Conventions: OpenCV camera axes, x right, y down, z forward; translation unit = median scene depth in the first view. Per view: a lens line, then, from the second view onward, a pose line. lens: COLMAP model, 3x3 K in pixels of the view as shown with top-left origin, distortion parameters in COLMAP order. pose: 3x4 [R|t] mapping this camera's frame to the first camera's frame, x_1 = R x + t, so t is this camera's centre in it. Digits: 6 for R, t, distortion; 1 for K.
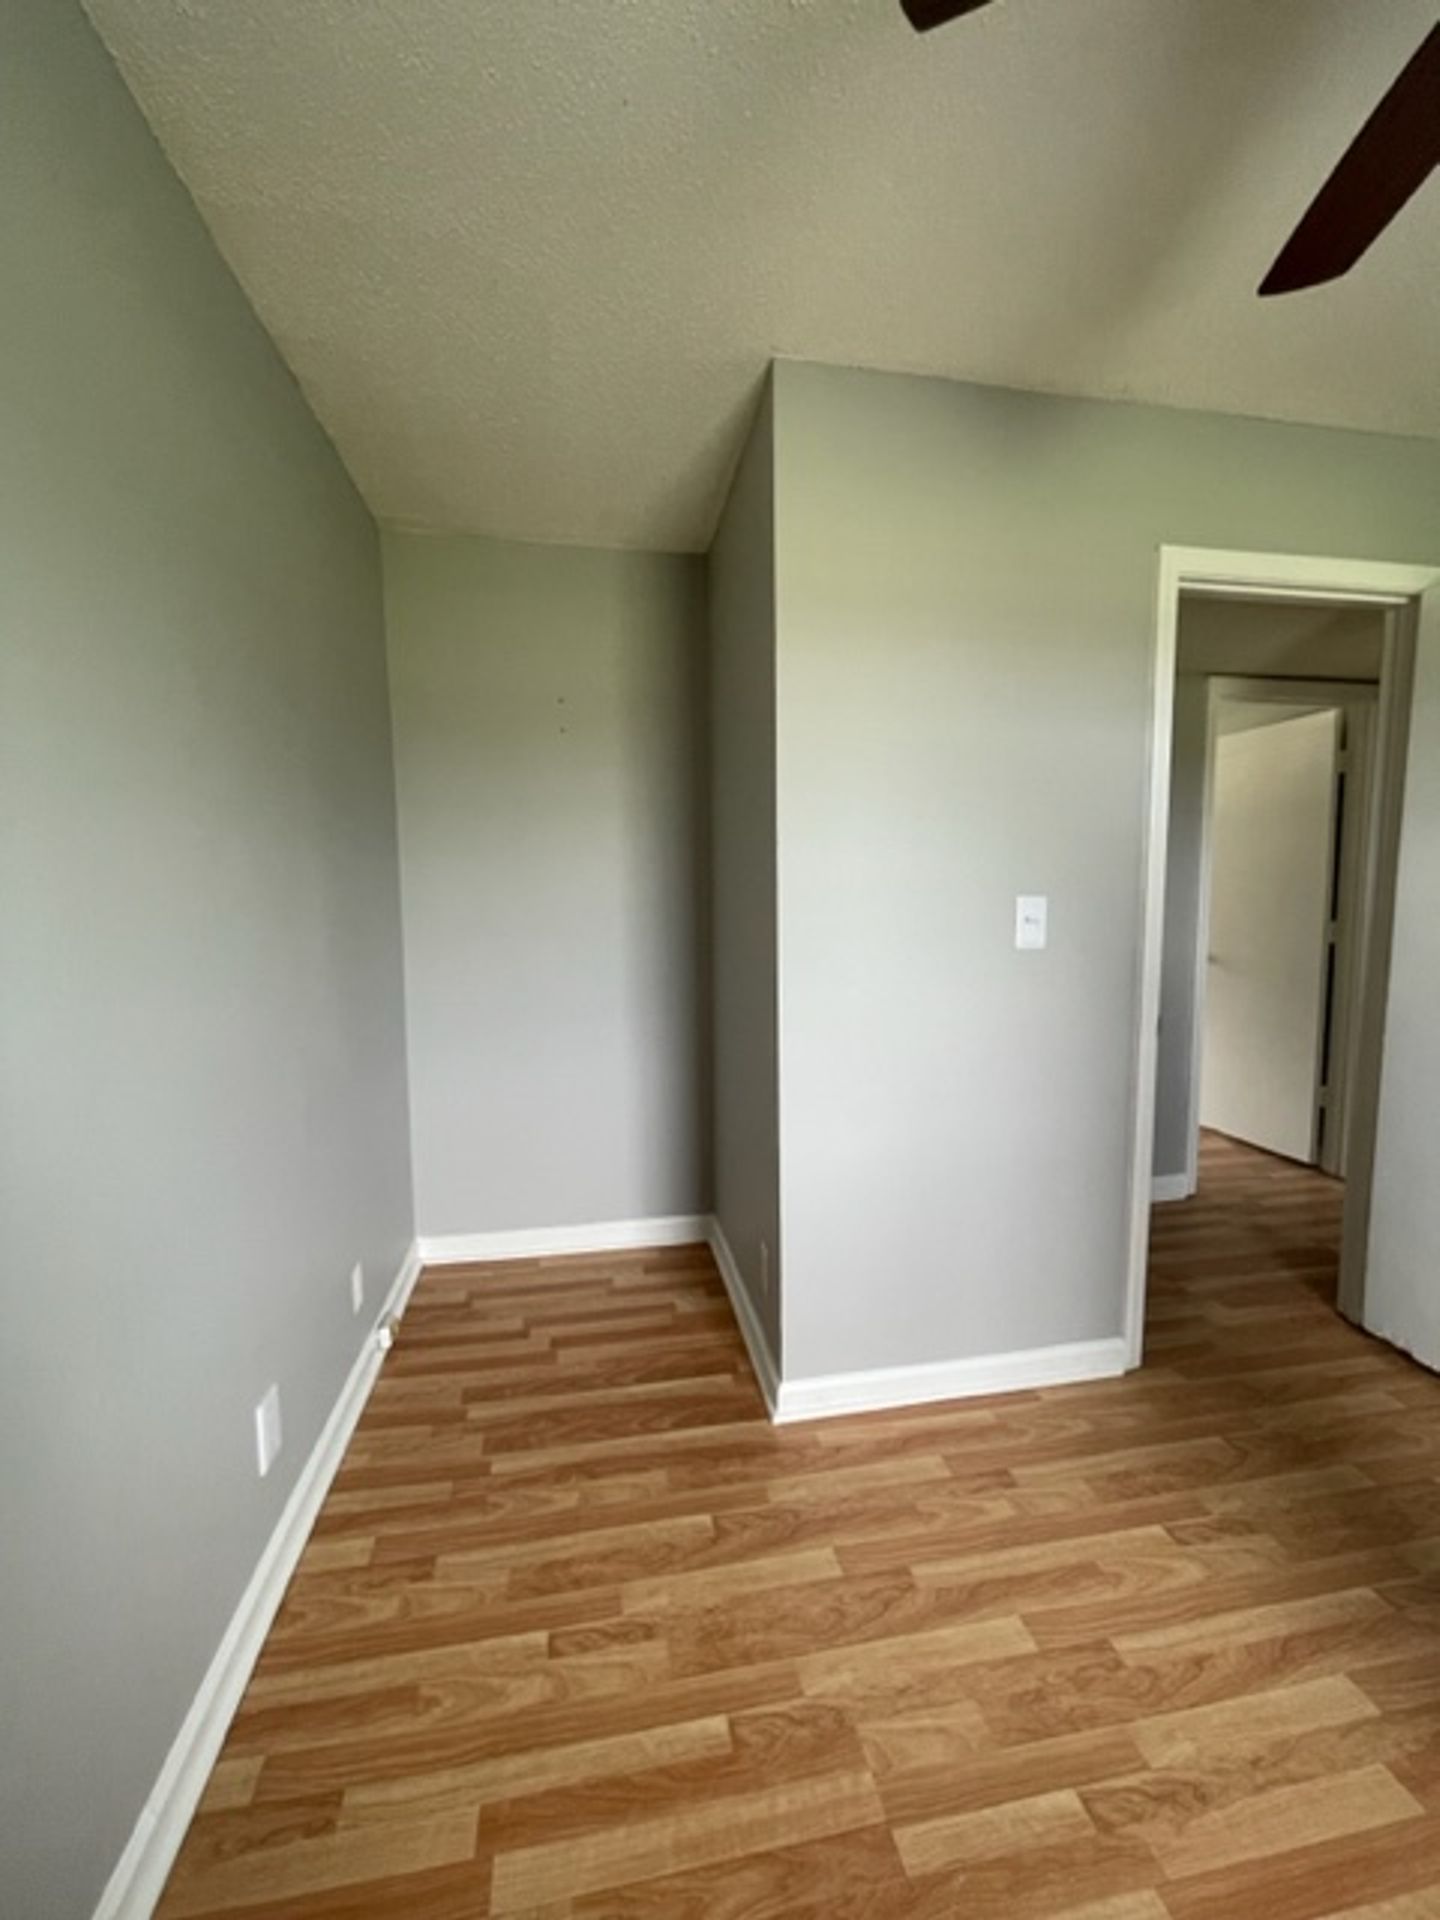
lens RADIAL K [[791.8, 0, 720.5], [0, 791.8, 968.9], [0, 0, 1]] dist [0.000048, 0.000096]
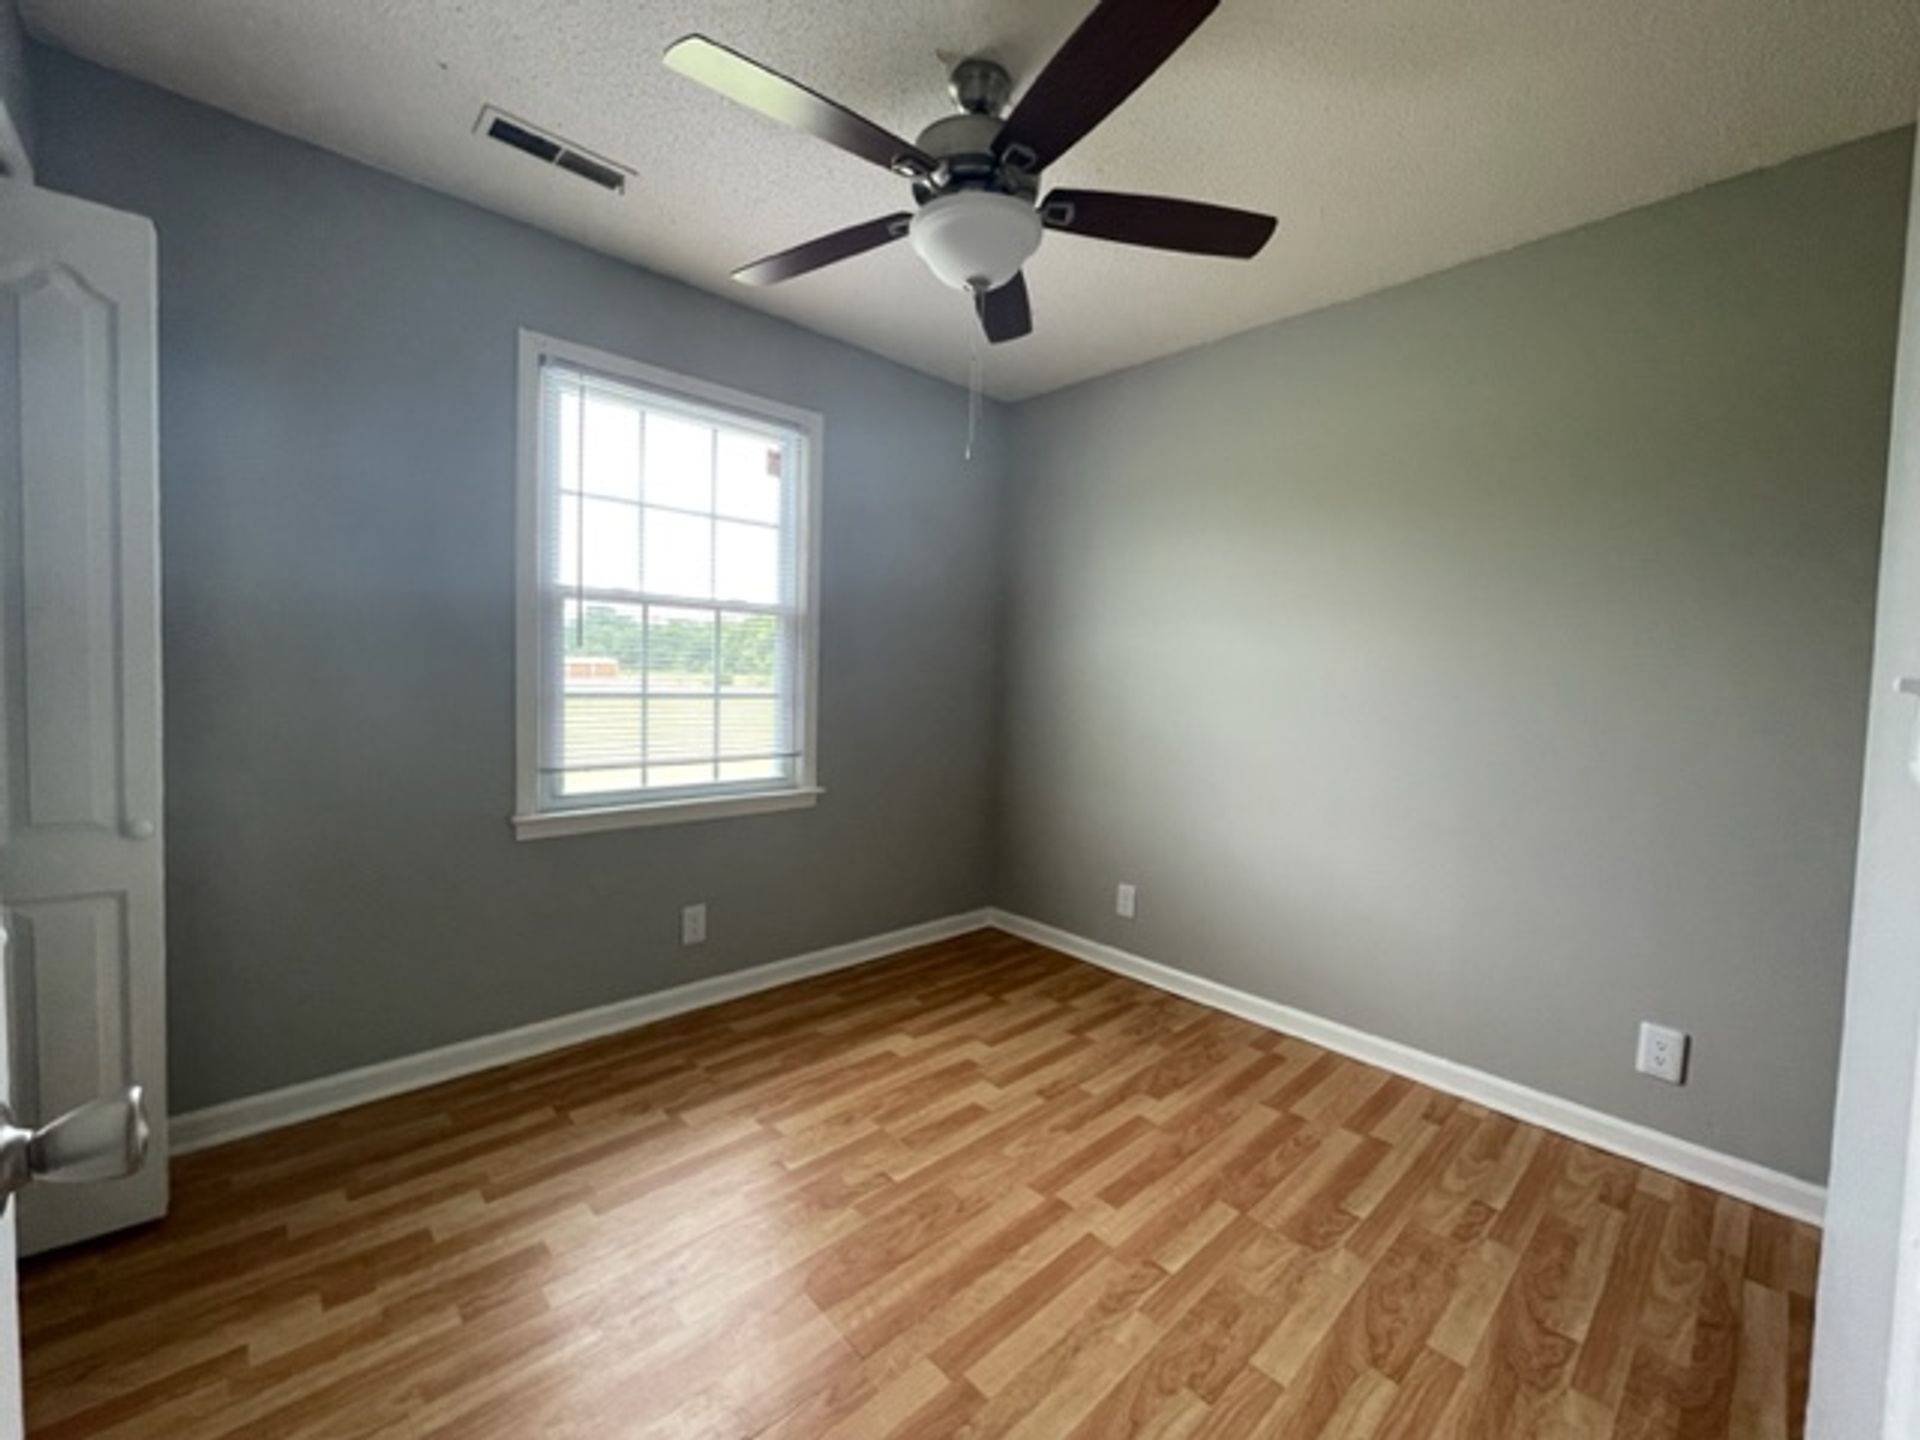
lens RADIAL K [[791.8, 0, 962.8], [0, 791.8, 707.3], [0, 0, 1]] dist [0.000048, 0.000096]
pose [[-0.842518, 0.003235, -0.538658, 1.342454], [-0.078504, 0.988568, 0.128726, -0.098868], [0.532917, 0.150741, -0.832632, 1.613475]]
